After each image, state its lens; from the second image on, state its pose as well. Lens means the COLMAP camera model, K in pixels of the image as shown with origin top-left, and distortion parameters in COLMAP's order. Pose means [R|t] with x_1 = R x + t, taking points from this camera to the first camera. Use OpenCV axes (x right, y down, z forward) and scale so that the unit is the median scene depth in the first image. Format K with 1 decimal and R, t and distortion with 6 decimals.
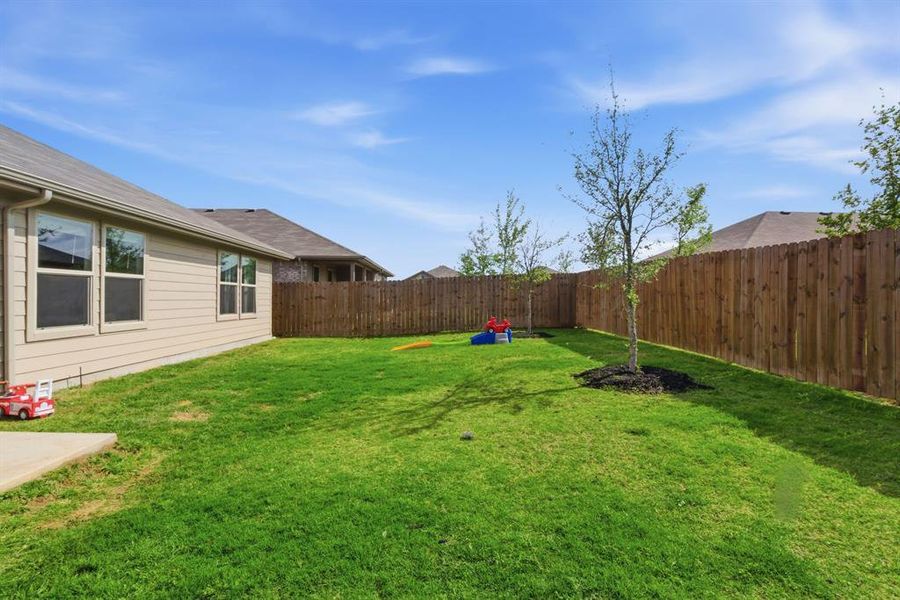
lens RADIAL K [[409.2, 0, 449.7], [0, 409.2, 298.4], [0, 0, 1]] dist [0.004768, -0.002240]
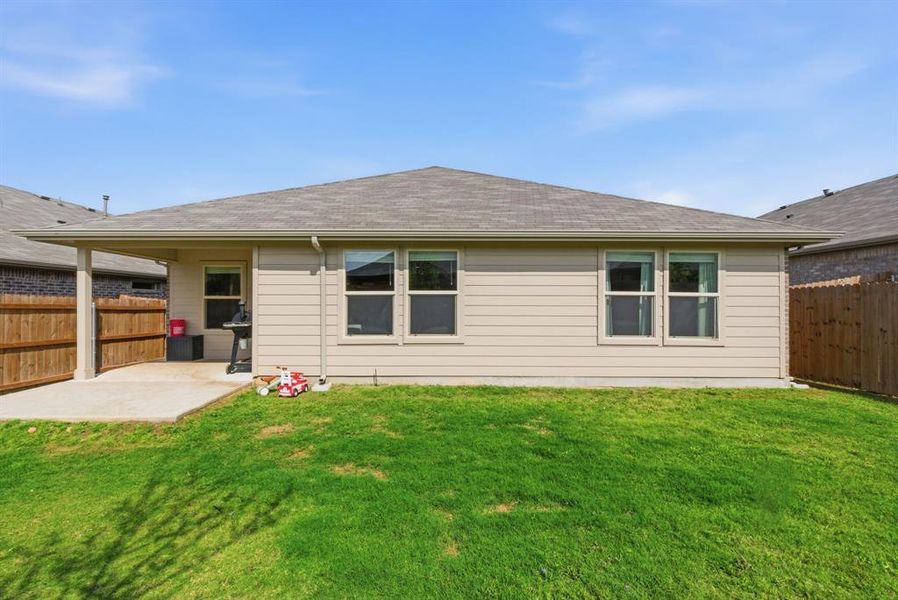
lens RADIAL K [[289.4, 0, 448.0], [0, 289.4, 301.5], [0, 0, 1]] dist [-0.000189, 0.000014]
pose [[-0.036062, -0.046643, -0.998260, -0.026999], [-0.003062, 0.998911, -0.046563, 0.003735], [0.999345, 0.001378, -0.036166, 0.981122]]
